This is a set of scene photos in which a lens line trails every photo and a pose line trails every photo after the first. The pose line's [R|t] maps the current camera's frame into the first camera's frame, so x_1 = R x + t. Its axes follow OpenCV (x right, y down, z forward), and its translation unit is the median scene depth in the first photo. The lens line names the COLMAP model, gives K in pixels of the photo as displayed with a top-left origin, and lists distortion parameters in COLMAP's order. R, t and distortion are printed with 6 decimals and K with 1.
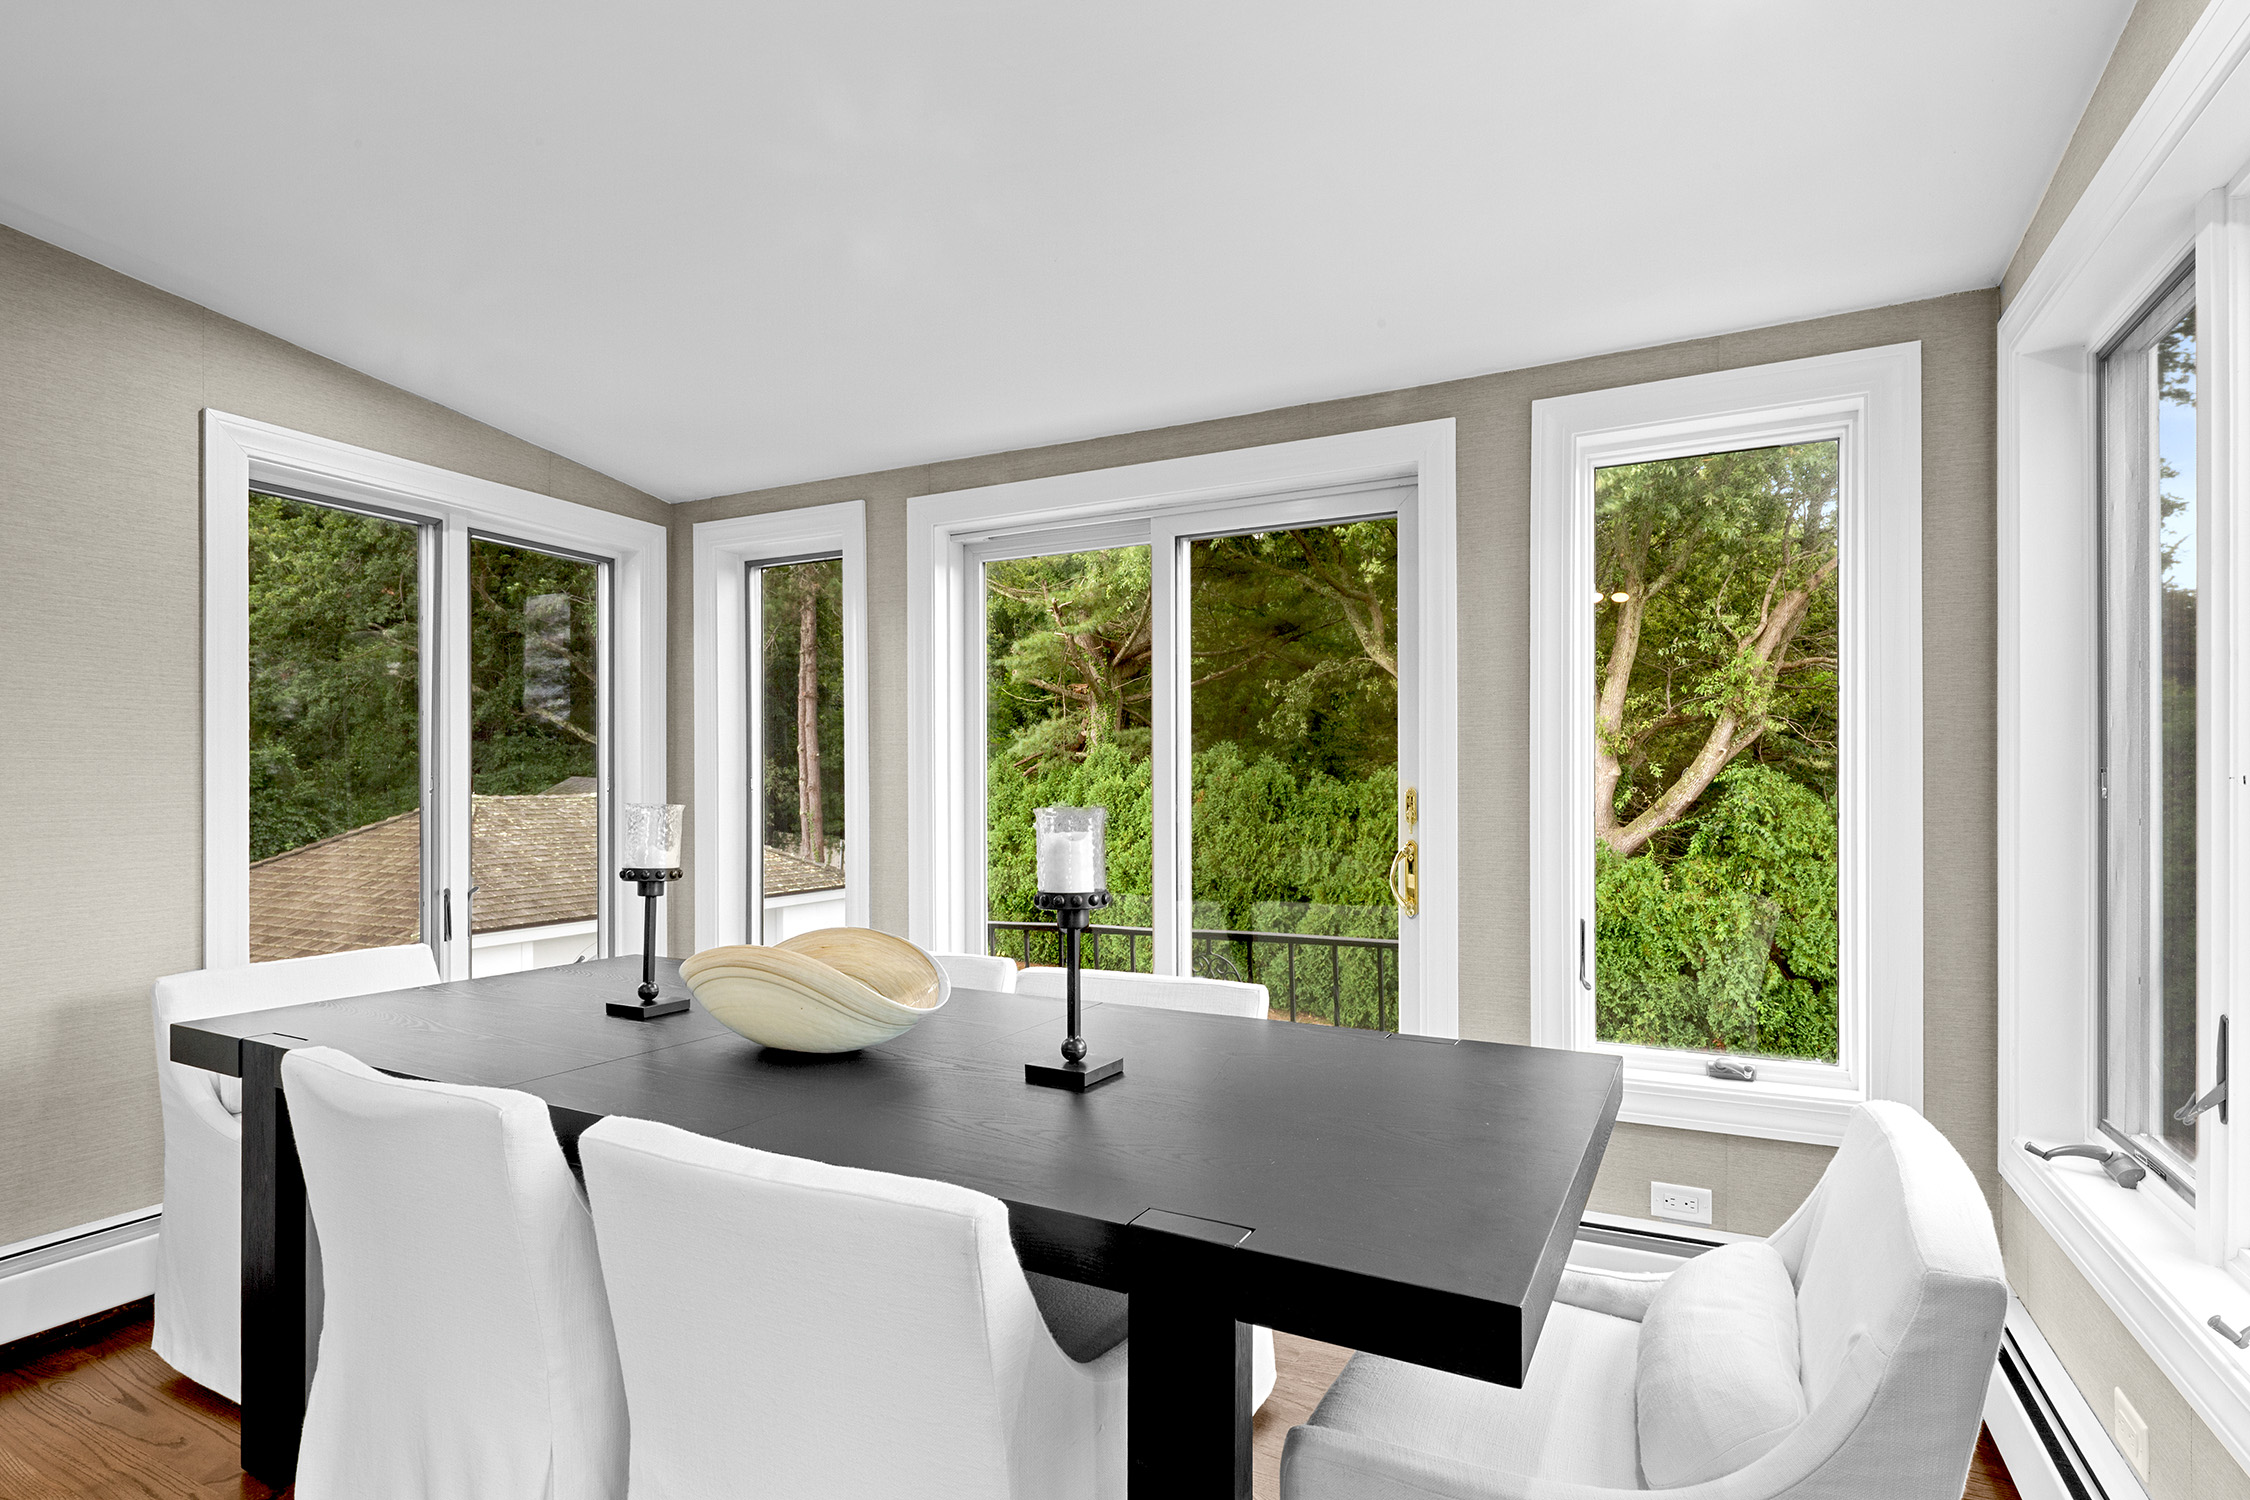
lens RADIAL K [[1105.5, 0, 1125.9], [0, 1105.5, 773.7], [0, 0, 1]] dist [0.000554, -0.001717]
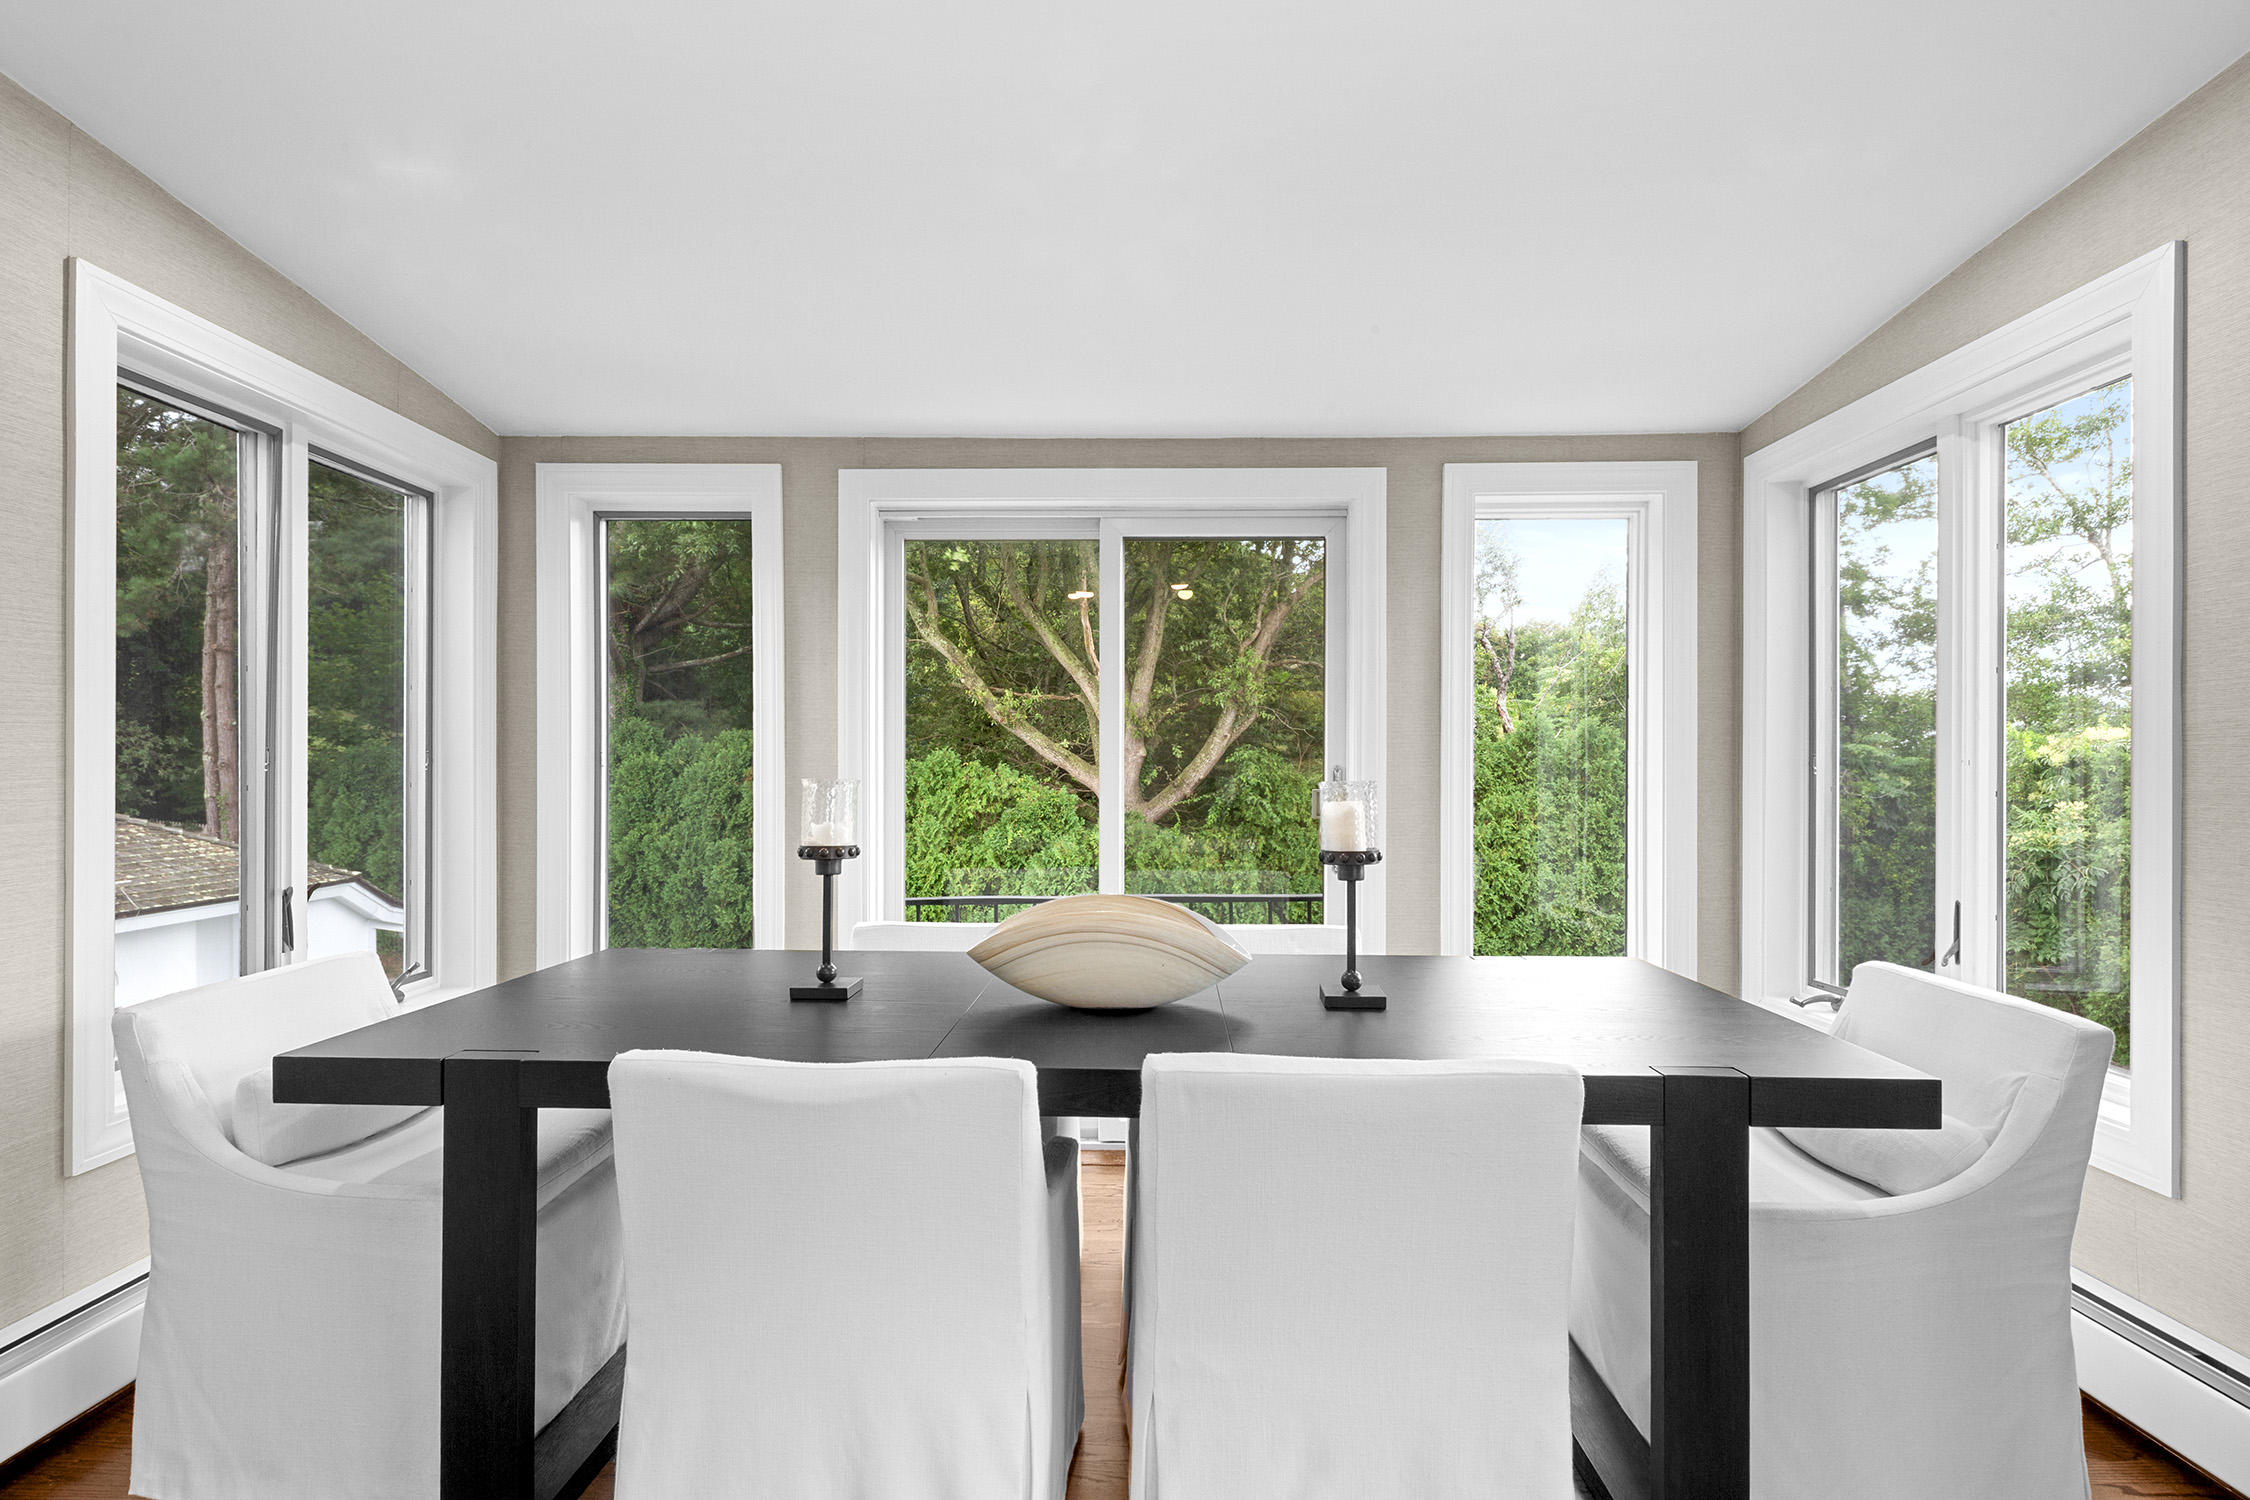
lens RADIAL K [[1093.6, 0, 1125.0], [0, 1093.6, 750.0], [0, 0, 1]] dist [0.012945, -0.009819]
pose [[0.902003, 0.009256, 0.431630, -0.333465], [-0.008374, 0.999957, -0.003945, 0.001577], [-0.431648, -0.000056, 0.902042, 0.010226]]
